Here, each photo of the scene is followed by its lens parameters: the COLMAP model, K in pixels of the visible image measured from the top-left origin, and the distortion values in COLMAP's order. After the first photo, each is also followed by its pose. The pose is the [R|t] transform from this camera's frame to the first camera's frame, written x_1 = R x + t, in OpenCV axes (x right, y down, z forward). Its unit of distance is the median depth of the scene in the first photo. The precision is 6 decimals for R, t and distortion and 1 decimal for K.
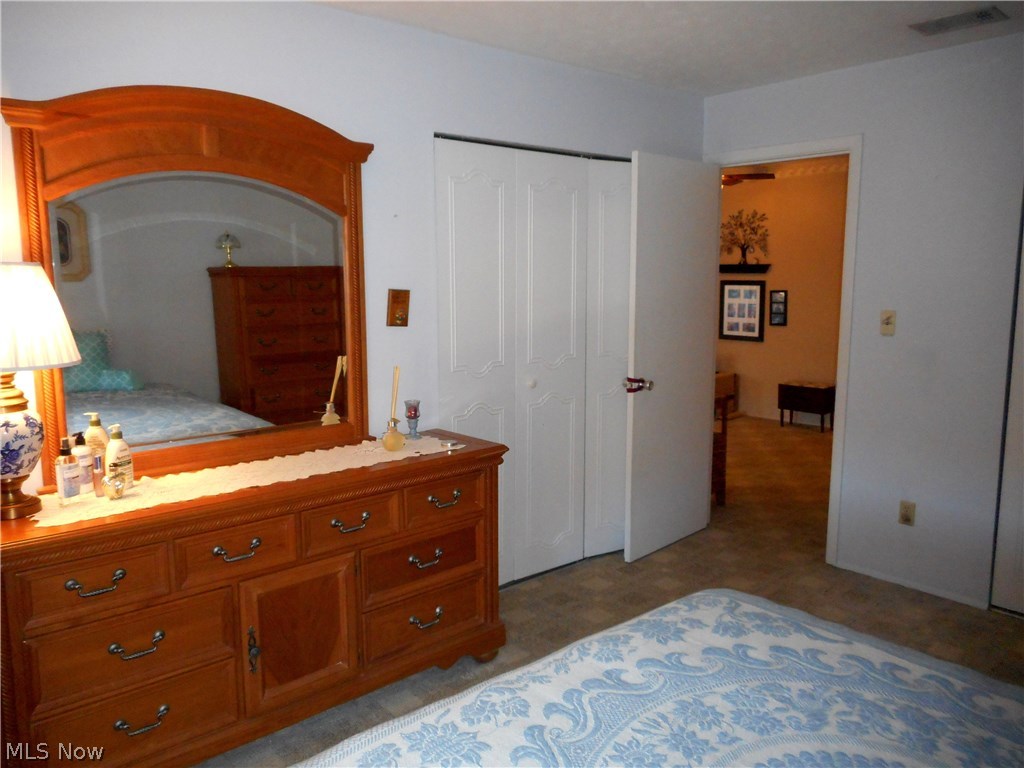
lens RADIAL K [[773.6, 0, 509.4], [0, 773.6, 381.0], [0, 0, 1]] dist [0.004595, 0.000021]
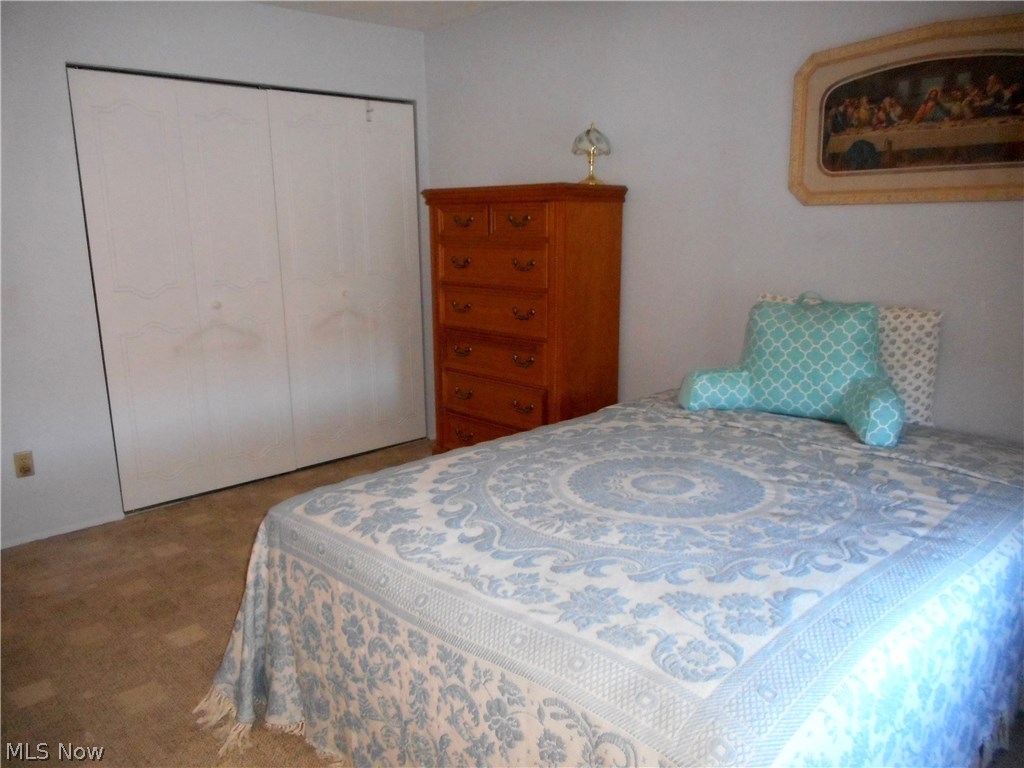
lens RADIAL K [[773.6, 0, 515.6], [0, 773.6, 384.3], [0, 0, 1]] dist [0.004595, 0.000021]
pose [[-0.055872, -0.198818, 0.978443, -0.892430], [0.156151, 0.966174, 0.205242, -0.046640], [-0.986152, 0.164252, -0.022937, 0.916329]]
